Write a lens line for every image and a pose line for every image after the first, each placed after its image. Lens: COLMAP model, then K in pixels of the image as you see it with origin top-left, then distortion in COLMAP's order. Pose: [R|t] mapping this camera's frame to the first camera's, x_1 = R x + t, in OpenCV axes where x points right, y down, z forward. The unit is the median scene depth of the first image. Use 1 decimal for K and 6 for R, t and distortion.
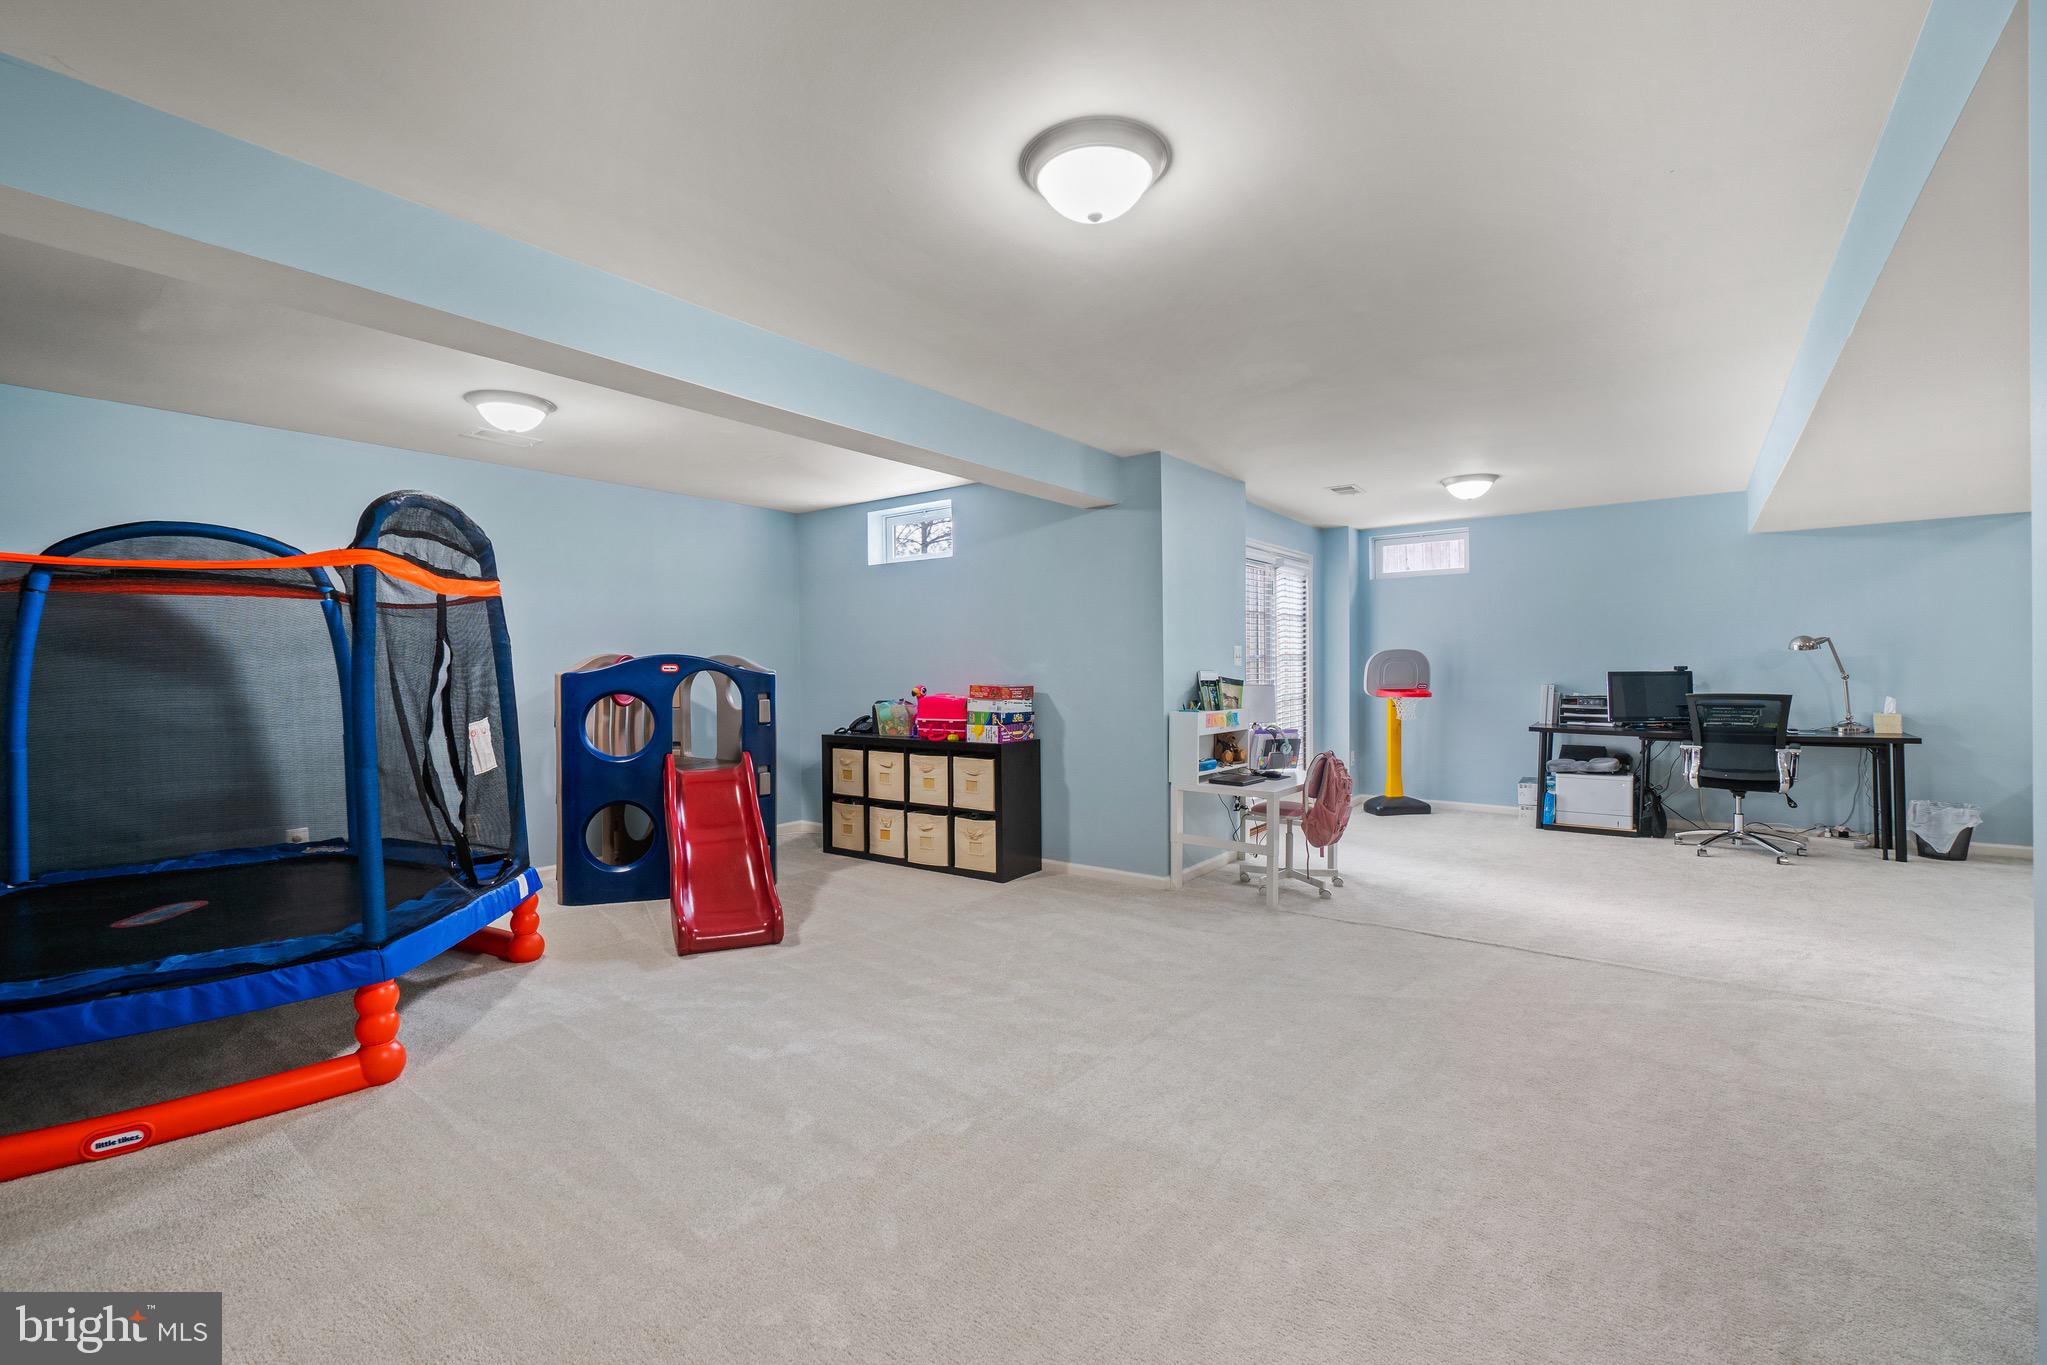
lens RADIAL K [[892.3, 0, 1005.7], [0, 892.3, 670.5], [0, 0, 1]] dist [-0.001425, 0.000999]
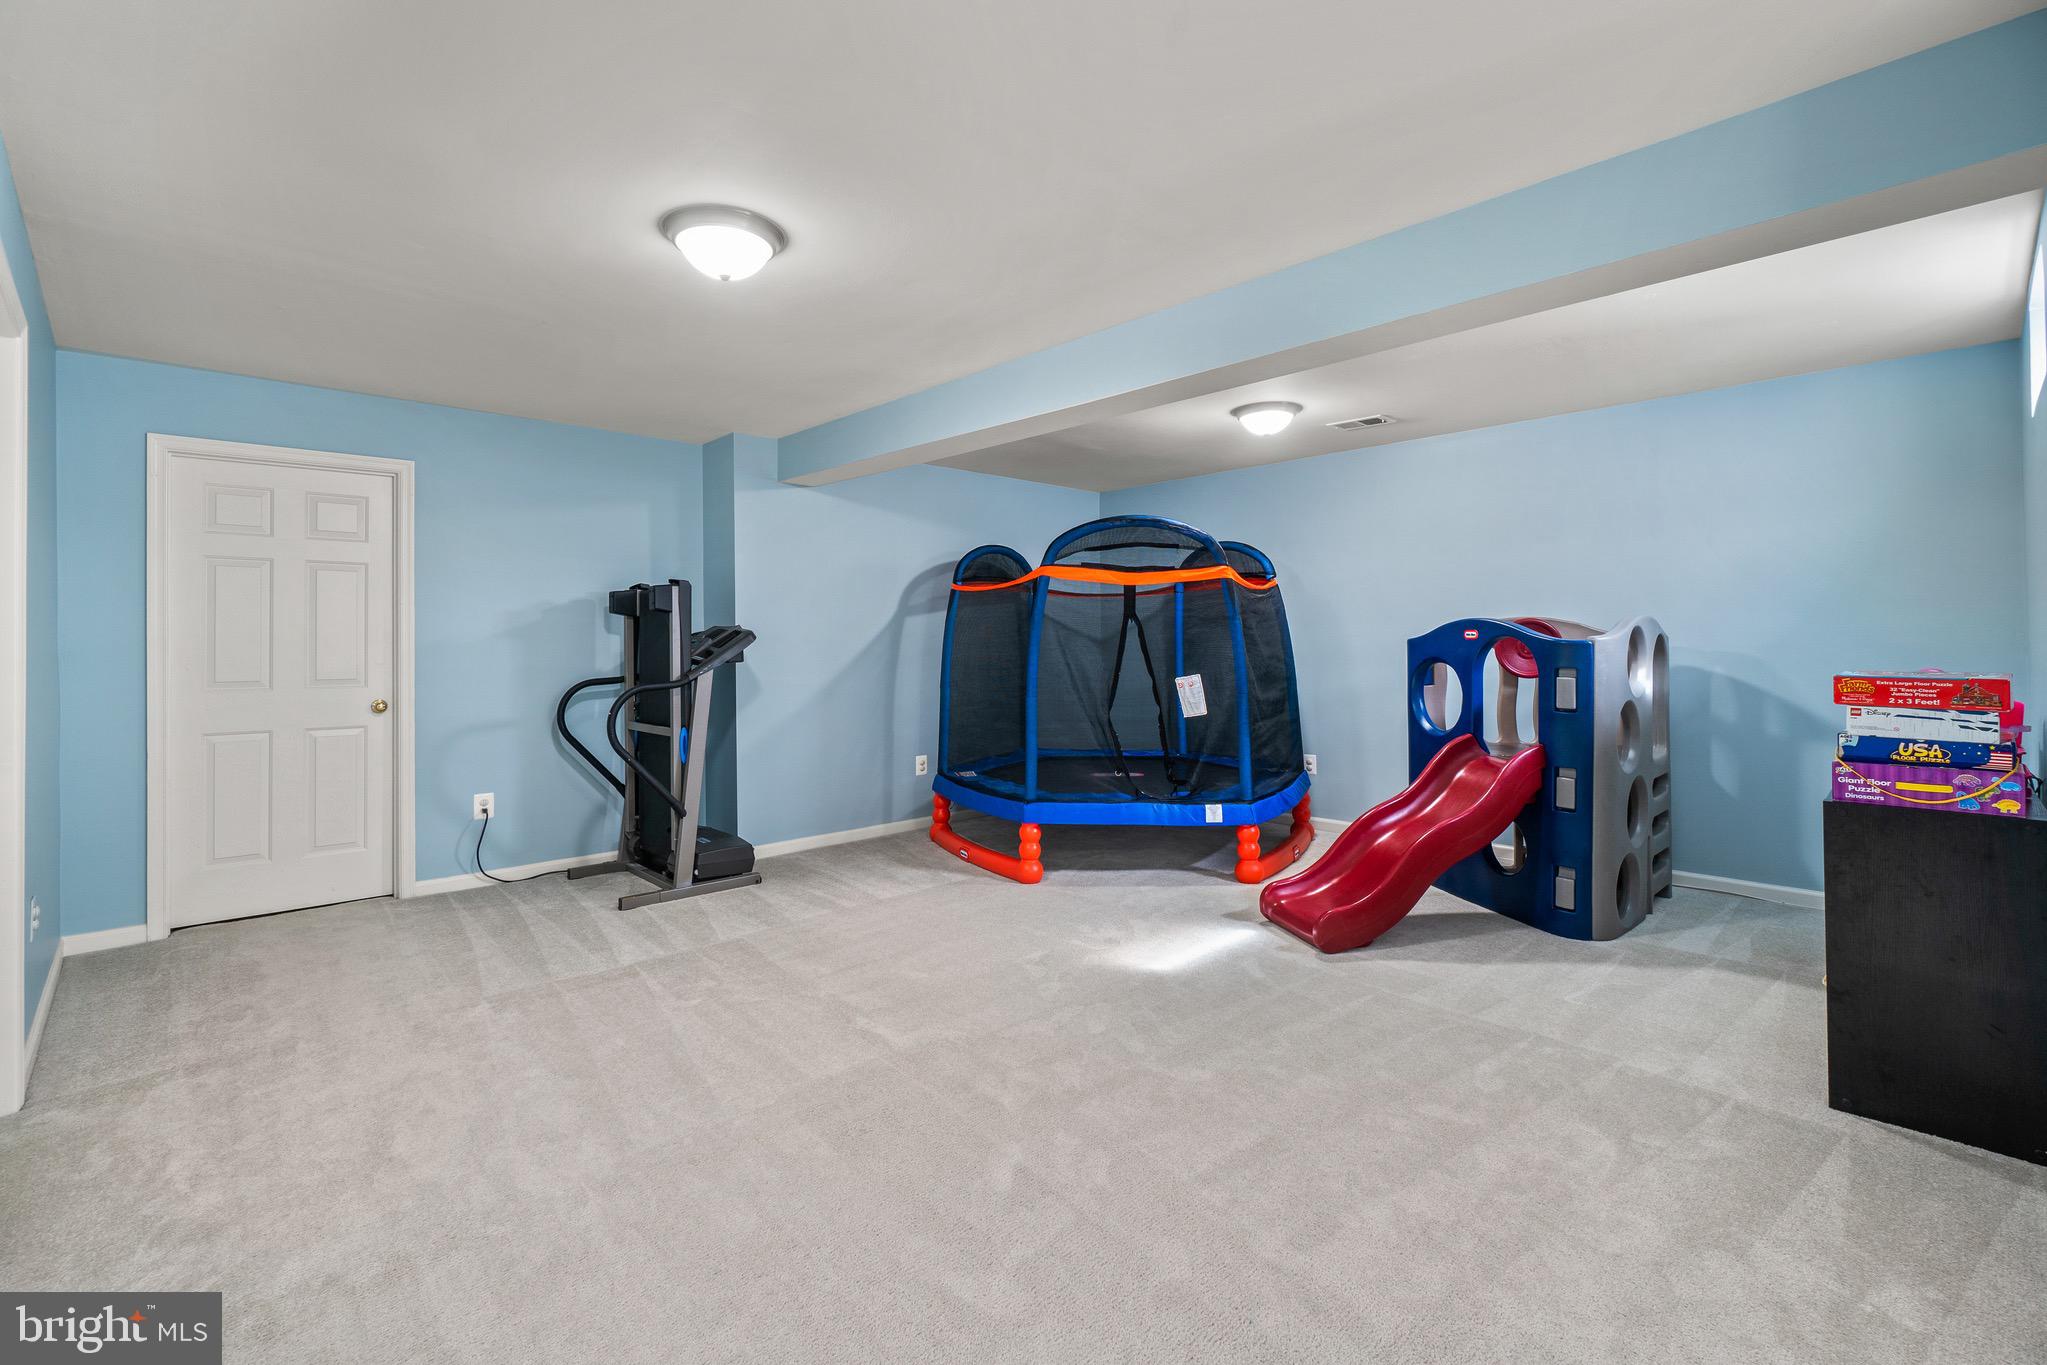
lens RADIAL K [[892.3, 0, 1009.0], [0, 892.3, 638.1], [0, 0, 1]] dist [-0.001425, 0.000999]
pose [[-0.154934, 0.009450, -0.987880, 0.585784], [0.007917, 0.999934, 0.008324, -0.010496], [0.987893, -0.006531, -0.154998, 0.741394]]
